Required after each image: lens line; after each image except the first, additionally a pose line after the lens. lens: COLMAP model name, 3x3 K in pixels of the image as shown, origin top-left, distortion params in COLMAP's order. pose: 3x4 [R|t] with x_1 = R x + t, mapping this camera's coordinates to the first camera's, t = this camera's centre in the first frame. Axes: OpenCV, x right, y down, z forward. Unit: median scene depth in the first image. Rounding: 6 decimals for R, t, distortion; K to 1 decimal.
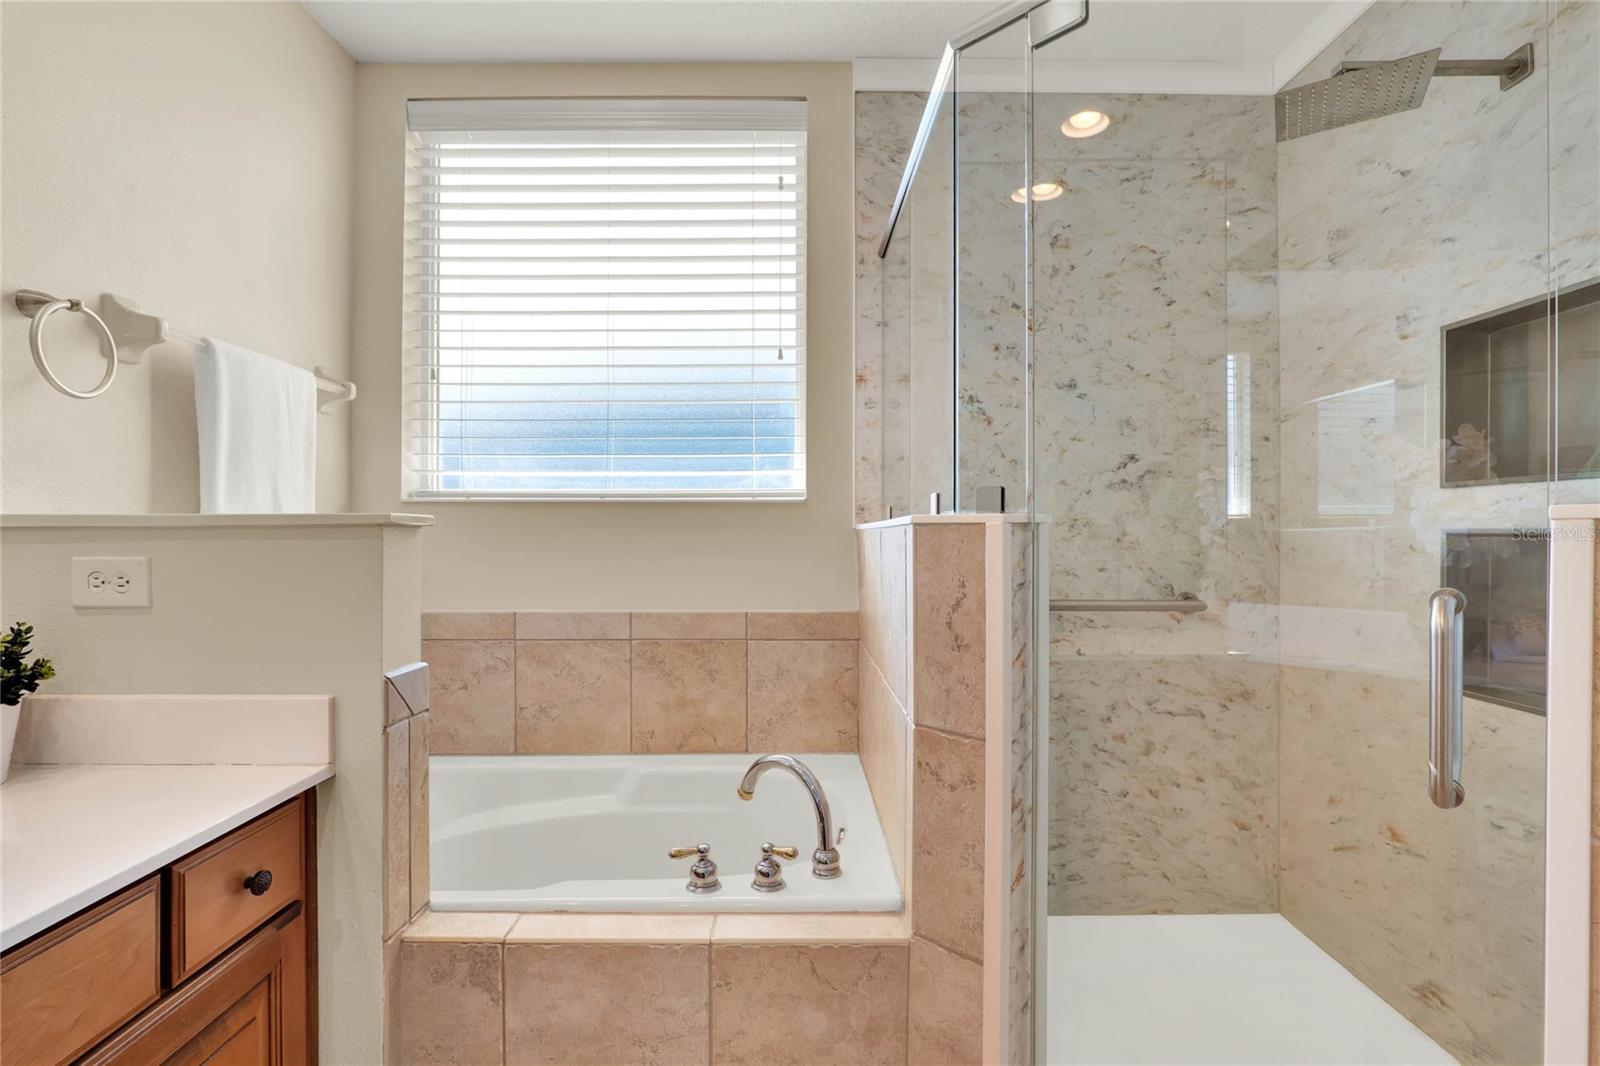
lens RADIAL K [[749.2, 0, 805.0], [0, 749.2, 534.6], [0, 0, 1]] dist [-0.023918, 0.008177]
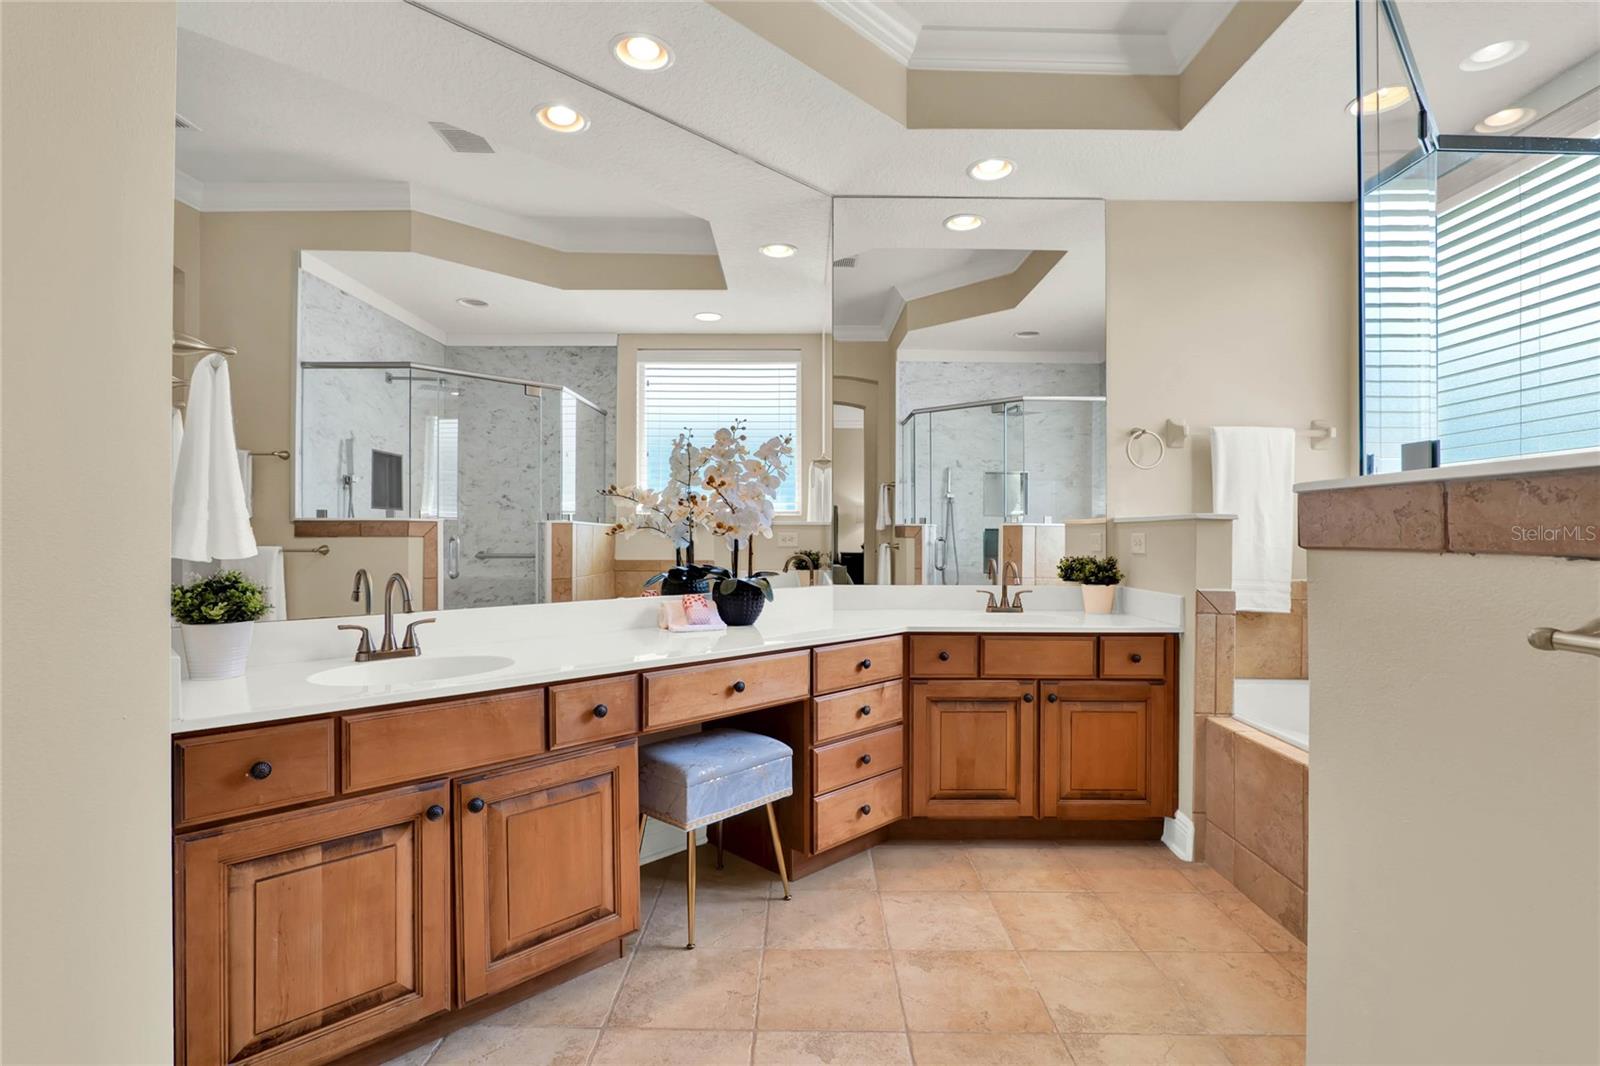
lens RADIAL K [[749.2, 0, 822.1], [0, 749.2, 543.2], [0, 0, 1]] dist [-0.023918, 0.008177]
pose [[0.015253, 0.010929, -0.999824, 0.833198], [-0.010527, 0.999887, 0.010769, 0.025131], [0.999828, 0.010361, 0.015366, -0.060273]]
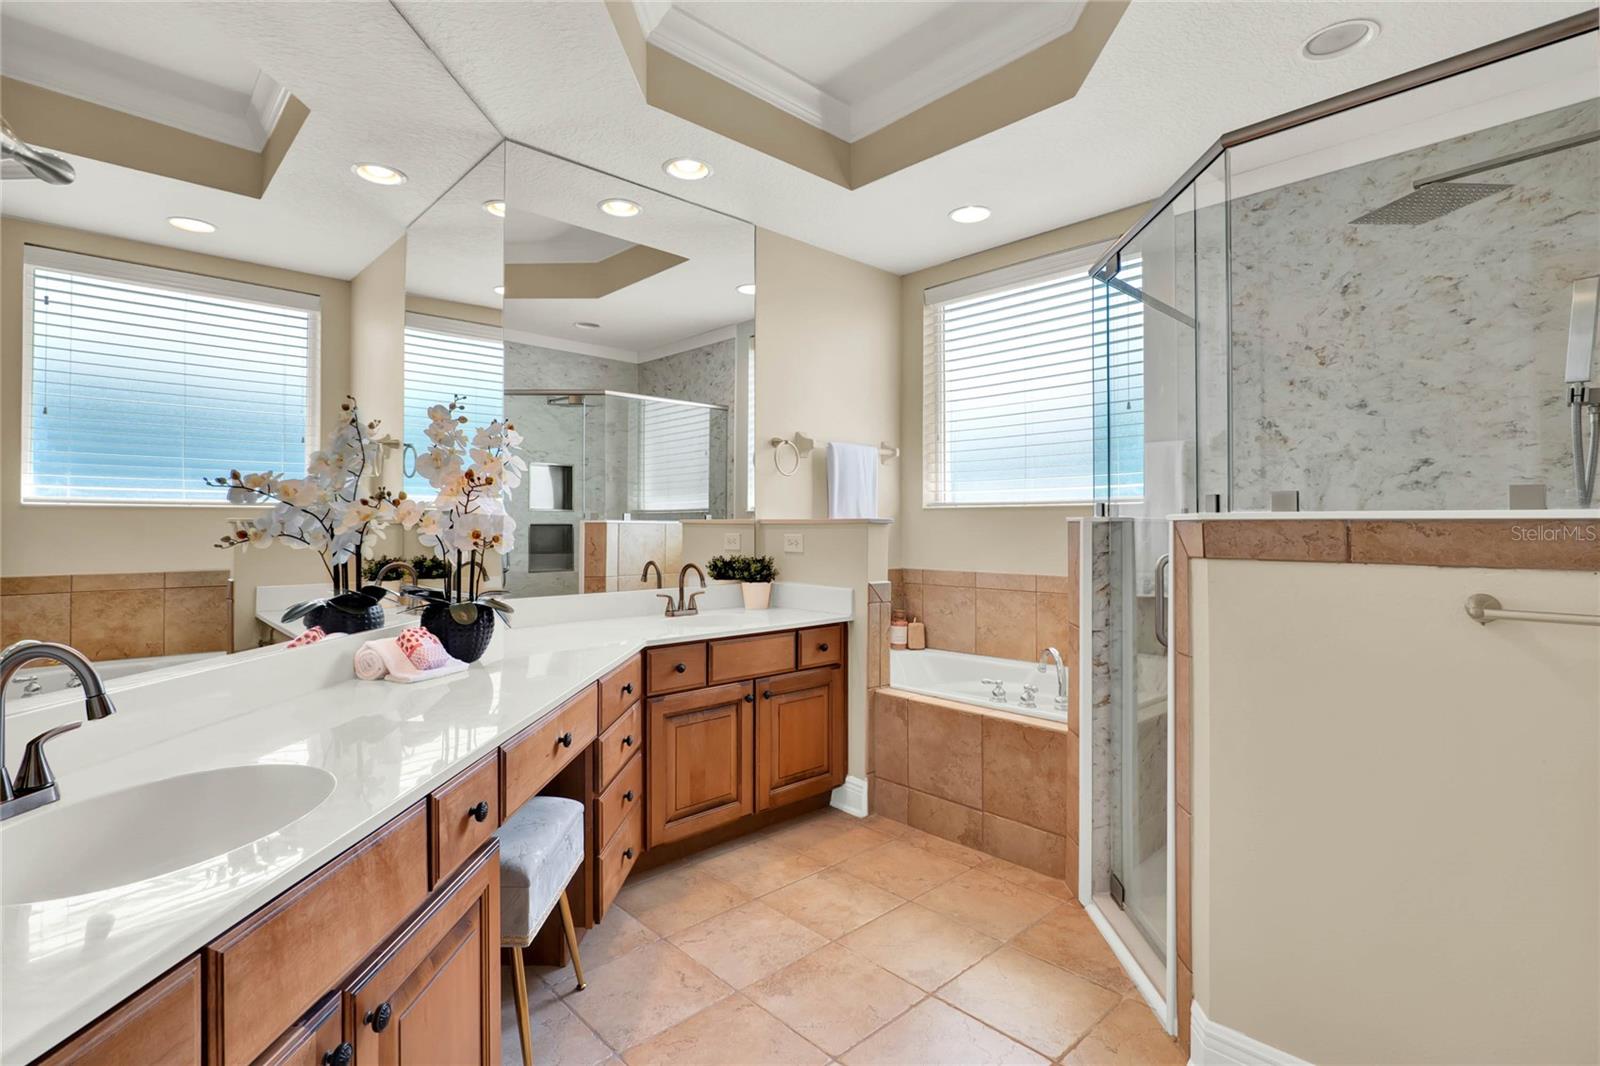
lens RADIAL K [[749.2, 0, 813.9], [0, 749.2, 518.8], [0, 0, 1]] dist [-0.023918, 0.008177]
pose [[0.692593, -0.005681, -0.721306, 0.608341], [-0.004474, 0.999916, -0.012171, 0.003805], [0.721314, 0.011657, 0.692510, -0.476774]]
